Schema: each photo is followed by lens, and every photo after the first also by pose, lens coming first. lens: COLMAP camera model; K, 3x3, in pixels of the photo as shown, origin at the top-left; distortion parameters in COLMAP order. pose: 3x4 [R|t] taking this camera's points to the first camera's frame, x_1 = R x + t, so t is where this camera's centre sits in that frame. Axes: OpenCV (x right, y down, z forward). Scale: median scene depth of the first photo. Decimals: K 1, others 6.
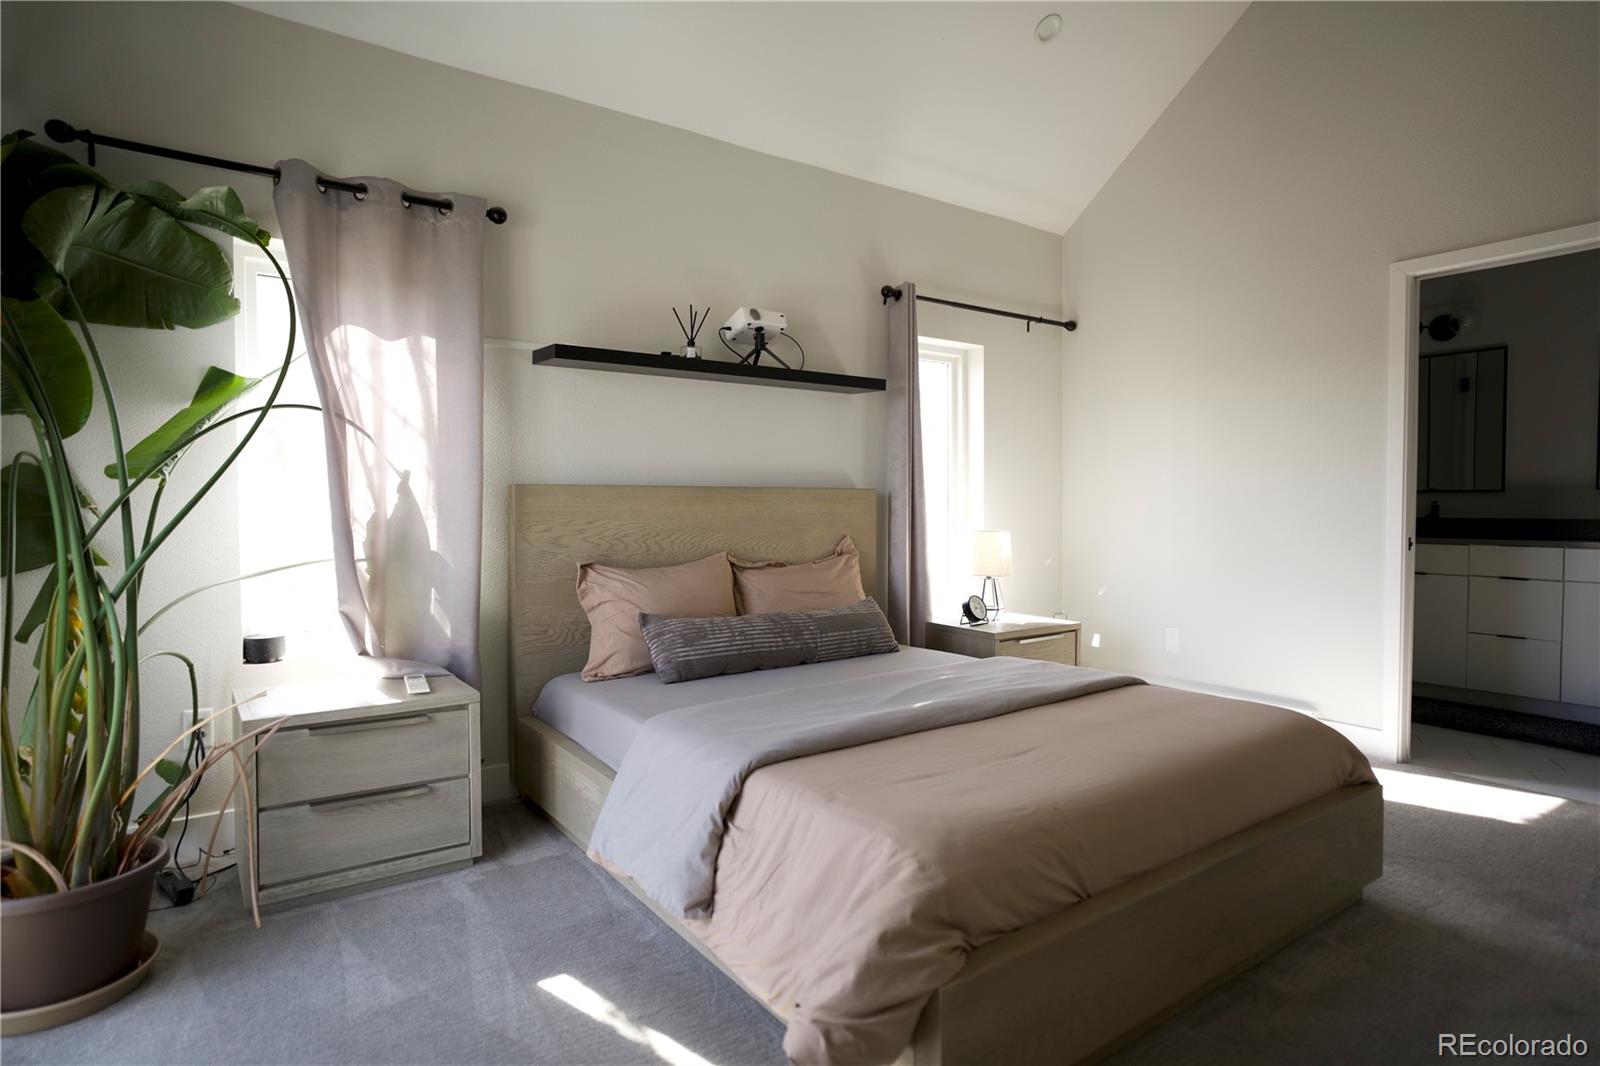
lens RADIAL K [[869.4, 0, 797.7], [0, 869.4, 528.3], [0, 0, 1]] dist [-0.054828, 0.040360]
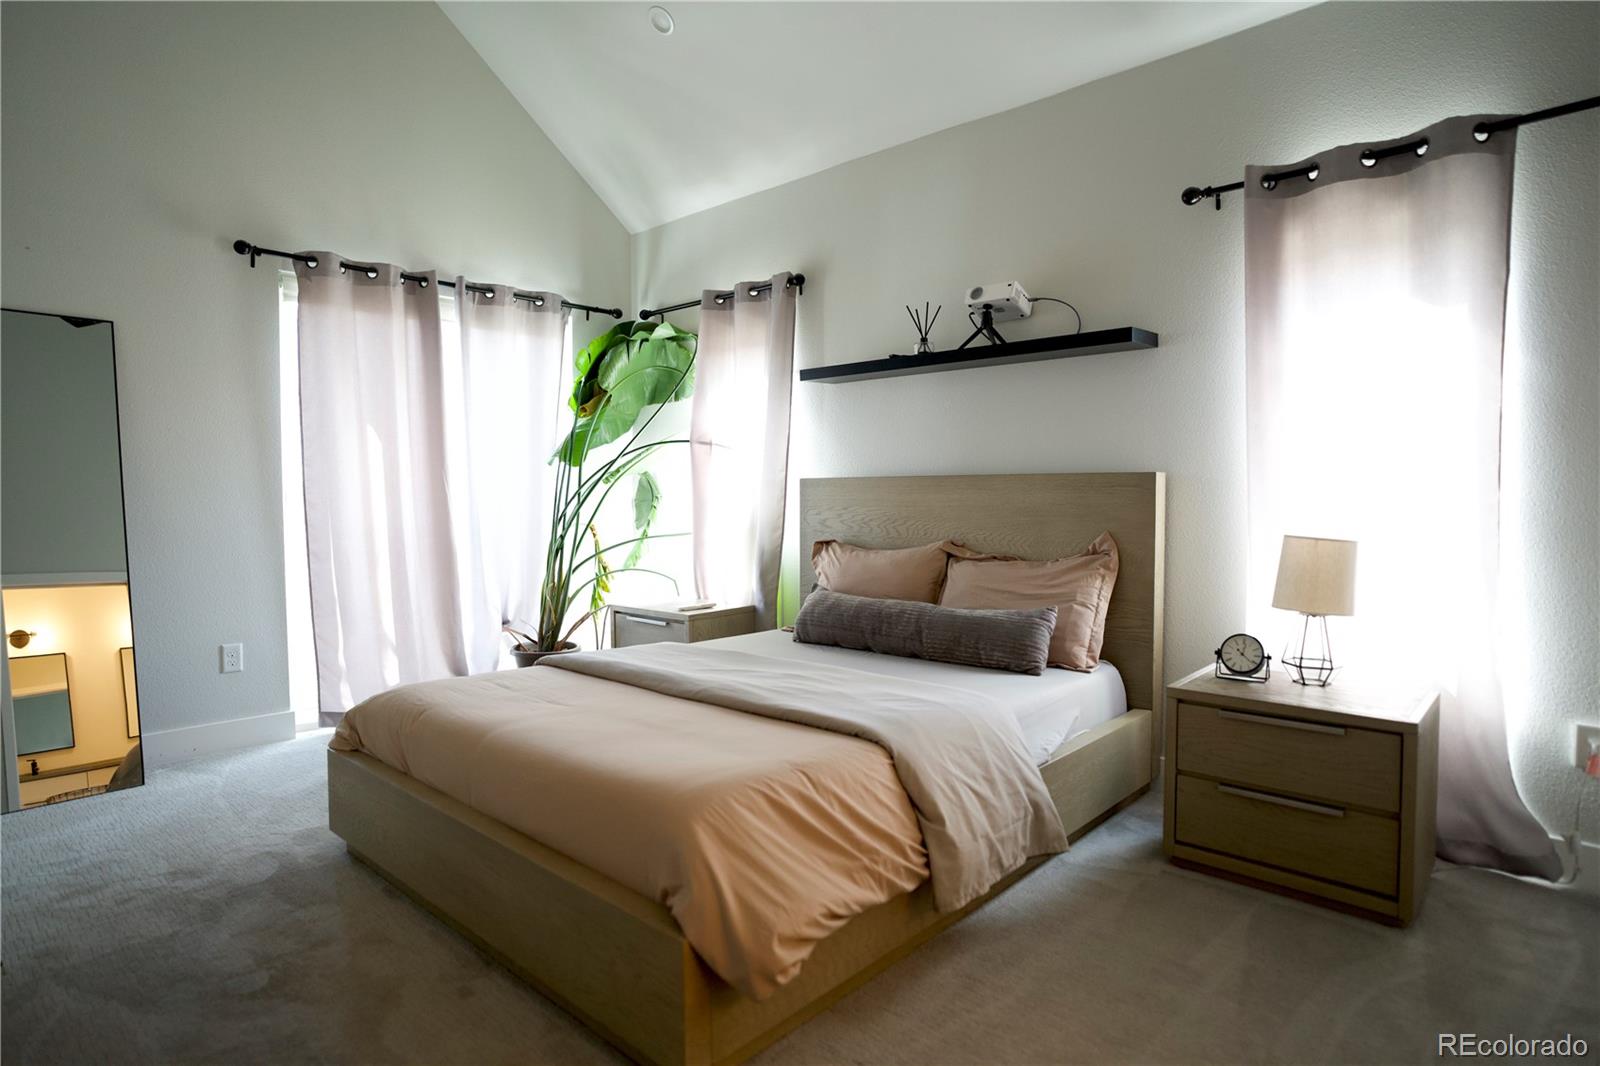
lens RADIAL K [[869.4, 0, 797.7], [0, 869.4, 528.3], [0, 0, 1]] dist [-0.054828, 0.040360]
pose [[0.216977, 0.036511, -0.975494, 0.885135], [-0.021268, 0.999240, 0.032670, -0.016371], [0.975945, 0.013658, 0.217589, 0.634173]]
